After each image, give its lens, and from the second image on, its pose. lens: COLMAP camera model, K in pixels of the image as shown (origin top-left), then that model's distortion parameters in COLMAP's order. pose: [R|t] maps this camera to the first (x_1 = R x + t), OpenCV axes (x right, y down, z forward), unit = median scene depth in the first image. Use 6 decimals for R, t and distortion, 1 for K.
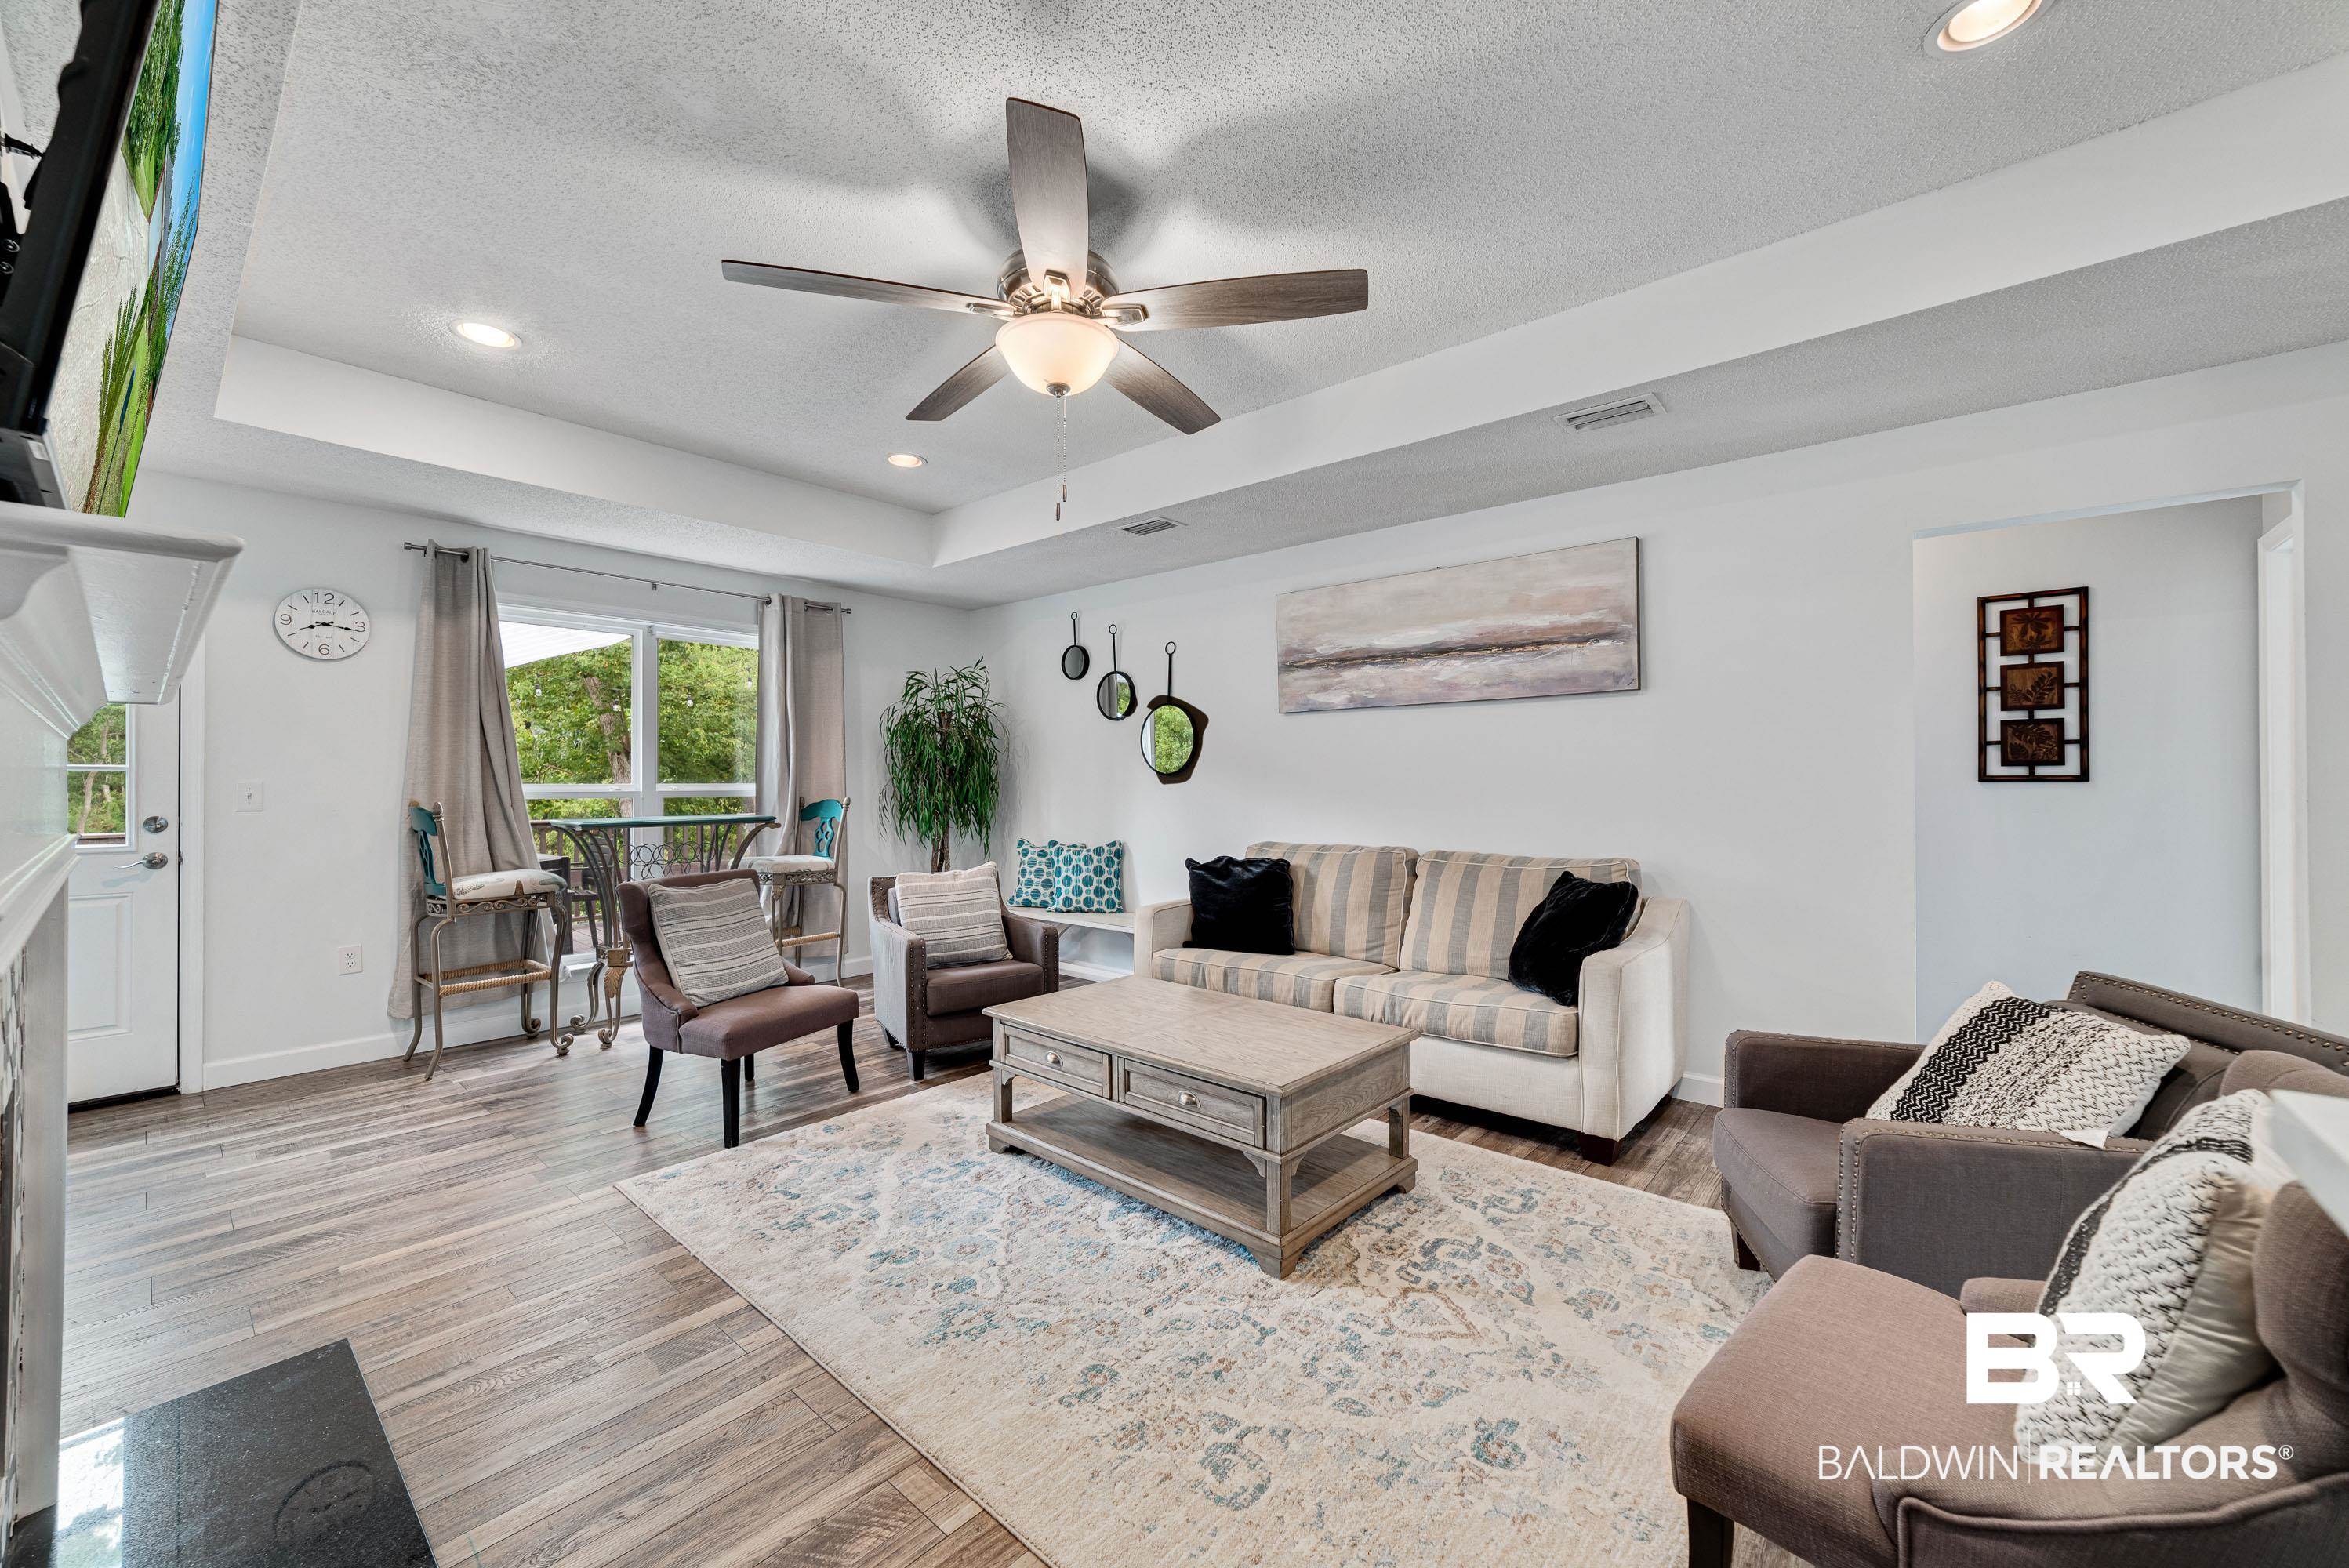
lens RADIAL K [[902.2, 0, 1174.5], [0, 902.2, 784.0], [0, 0, 1]] dist [-0.019215, 0.006789]
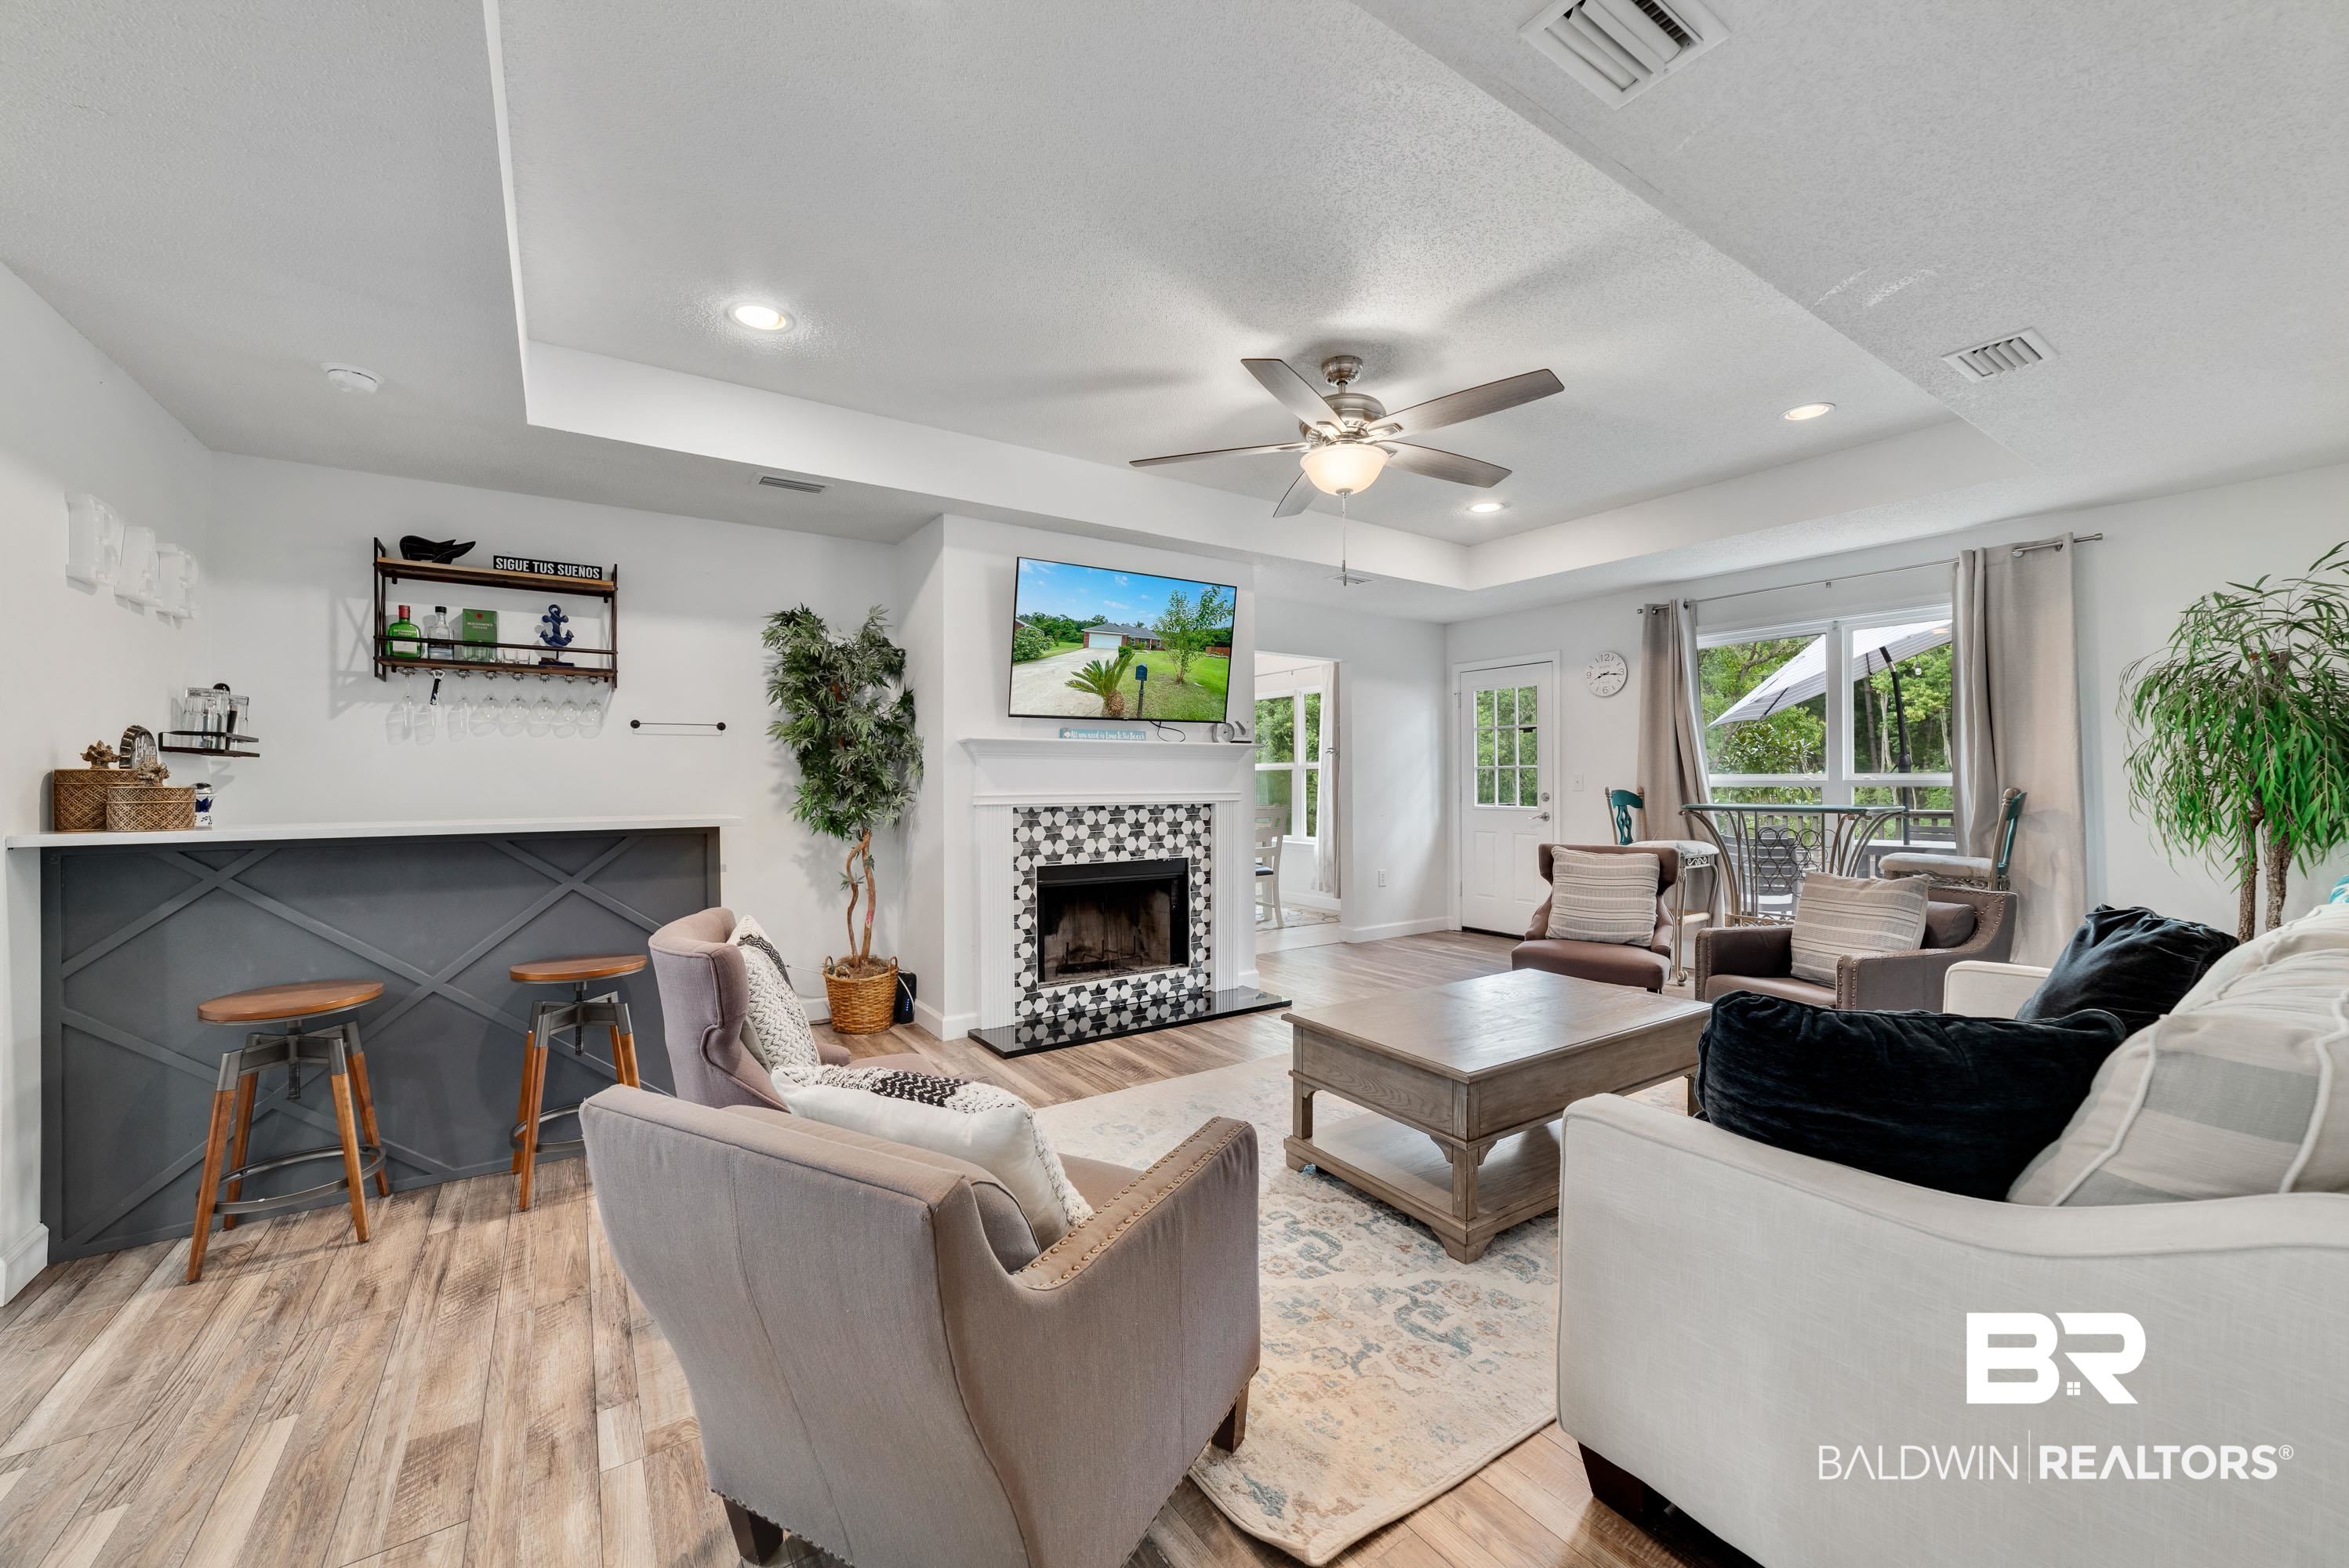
lens RADIAL K [[920.6, 0, 1178.0], [0, 920.6, 803.4], [0, 0, 1]] dist [-0.022805, 0.000055]
pose [[-0.263708, 0.028395, -0.964184, 0.806126], [0.005519, 0.999595, 0.027929, 0.000926], [0.964587, 0.002044, -0.263758, 0.687520]]
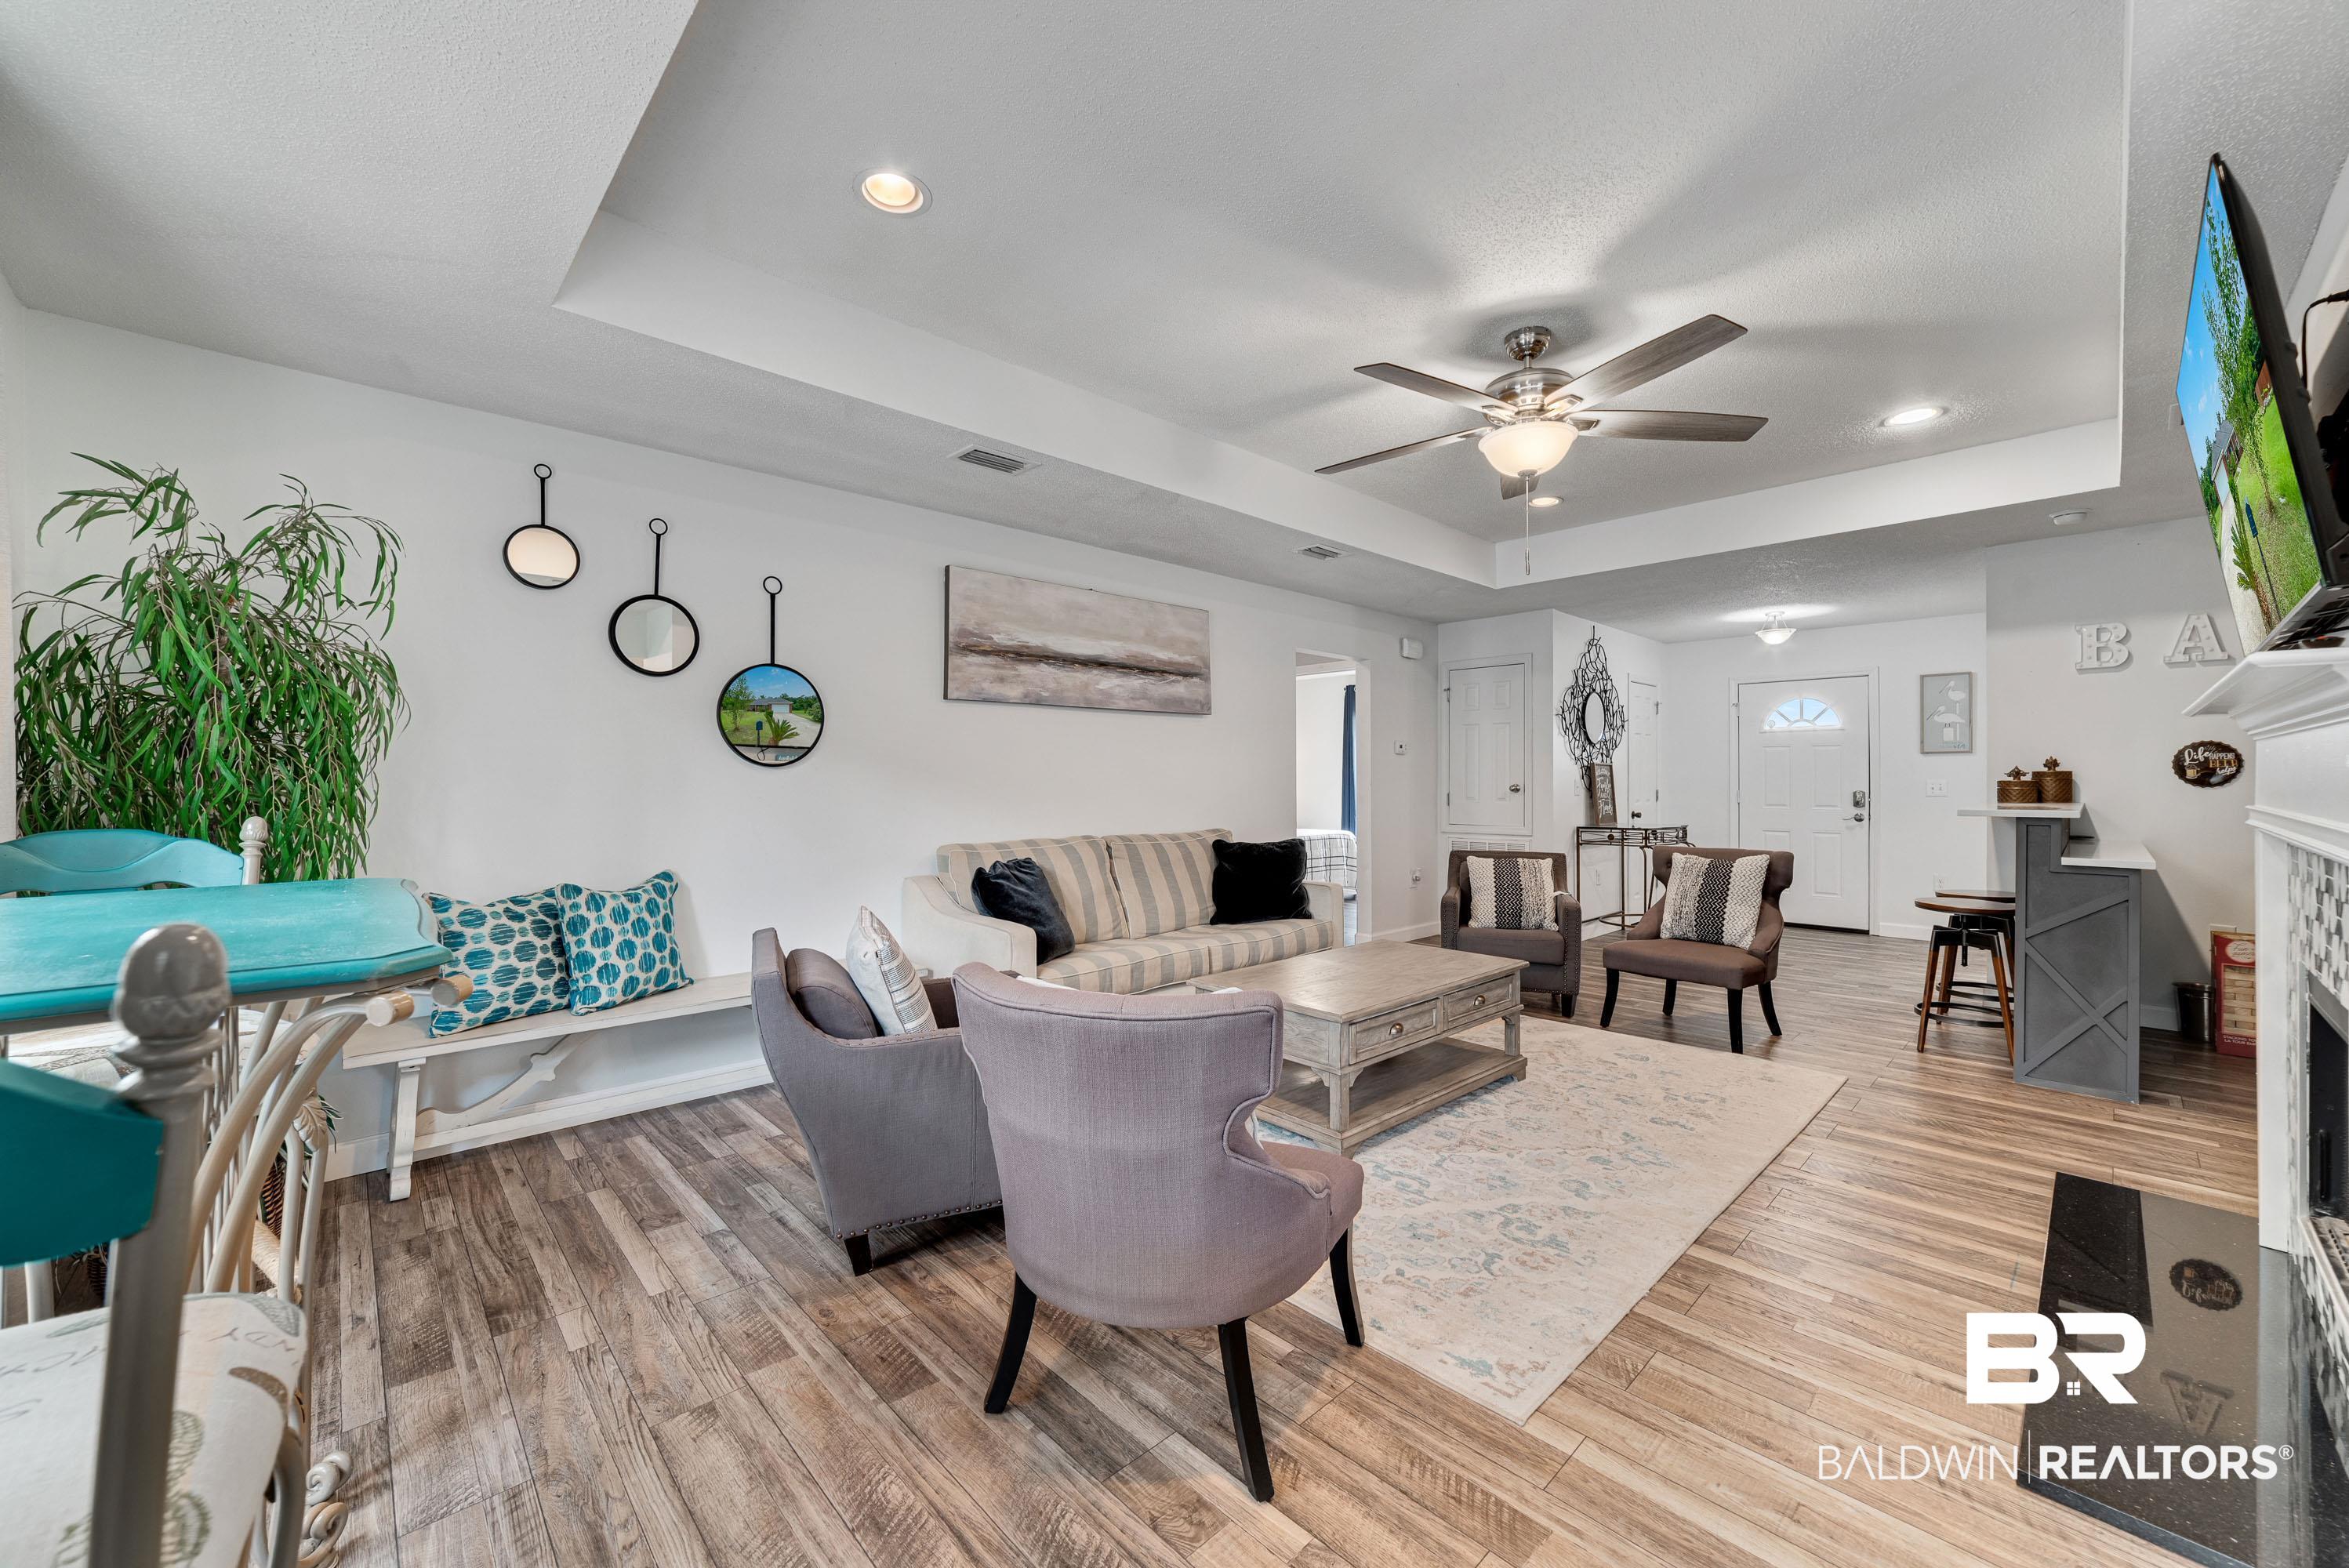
lens RADIAL K [[902.2, 0, 1174.5], [0, 902.2, 784.0], [0, 0, 1]] dist [-0.019215, 0.006789]
pose [[0.104419, -0.006445, 0.994512, -0.902813], [0.001248, 0.999979, 0.006349, -0.000199], [-0.994533, 0.000578, 0.104425, 0.835606]]
